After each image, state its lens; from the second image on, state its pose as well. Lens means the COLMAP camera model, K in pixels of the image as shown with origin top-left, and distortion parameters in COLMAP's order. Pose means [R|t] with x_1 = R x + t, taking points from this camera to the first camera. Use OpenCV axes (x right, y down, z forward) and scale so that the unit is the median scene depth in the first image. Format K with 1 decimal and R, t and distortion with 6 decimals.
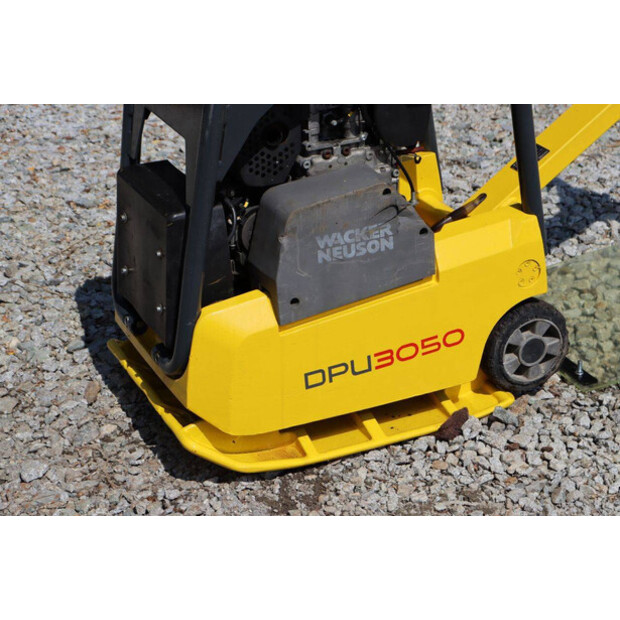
lens RADIAL K [[1420.0, 0, 312.0], [0, 1420.0, 313.0], [0, 0, 1]] dist [0.326727, 1.070501]
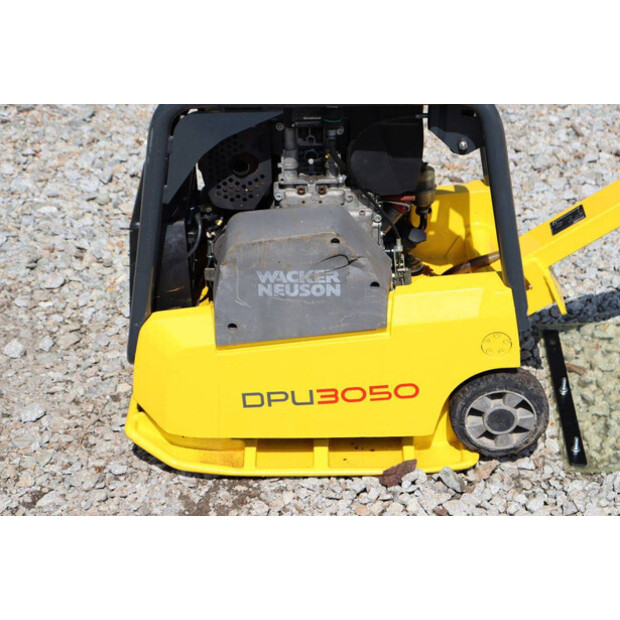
lens RADIAL K [[1447.0, 0, 312.9], [0, 1447.0, 311.6], [0, 0, 1]] dist [0.340607, 1.066310]
pose [[0.902575, 0.227731, -0.365373, 0.406617], [-0.184877, 0.971434, 0.148781, -0.178806], [0.388818, -0.066737, 0.918894, 0.049137]]
